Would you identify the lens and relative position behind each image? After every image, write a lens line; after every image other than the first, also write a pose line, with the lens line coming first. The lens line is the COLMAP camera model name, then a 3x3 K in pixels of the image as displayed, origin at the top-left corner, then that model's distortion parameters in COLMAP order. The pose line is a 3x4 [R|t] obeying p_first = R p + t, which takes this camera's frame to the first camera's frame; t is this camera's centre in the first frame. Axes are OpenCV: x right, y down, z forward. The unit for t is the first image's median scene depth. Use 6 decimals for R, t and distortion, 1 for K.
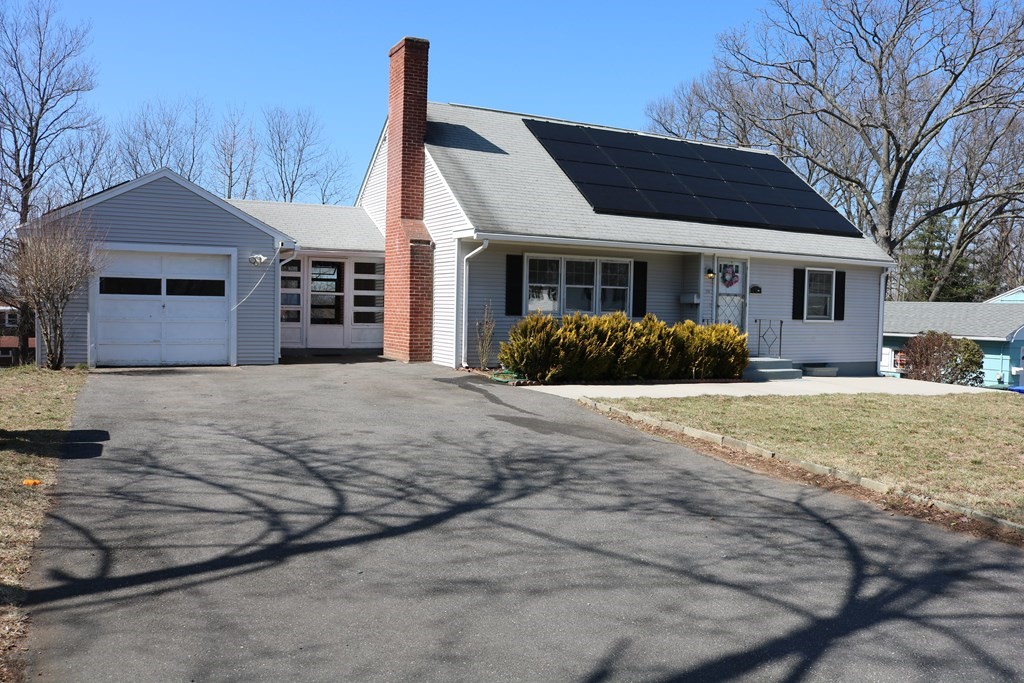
lens RADIAL K [[837.5, 0, 512.0], [0, 837.5, 341.5], [0, 0, 1]] dist [-0.156100, 0.128667]
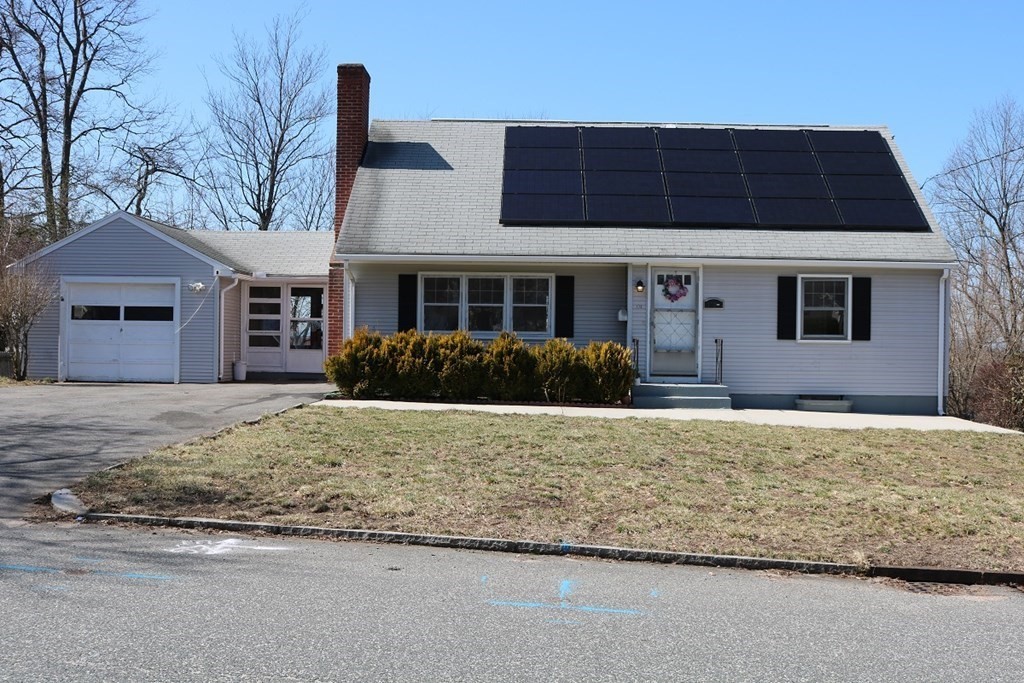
lens RADIAL K [[1144.0, 0, 512.0], [0, 1144.0, 341.5], [0, 0, 1]] dist [-0.099491, 0.001608]
pose [[0.877034, -0.011614, -0.480288, 0.708145], [-0.015742, 0.998476, -0.052889, 0.041756], [0.480171, 0.053946, 0.875515, -0.107498]]
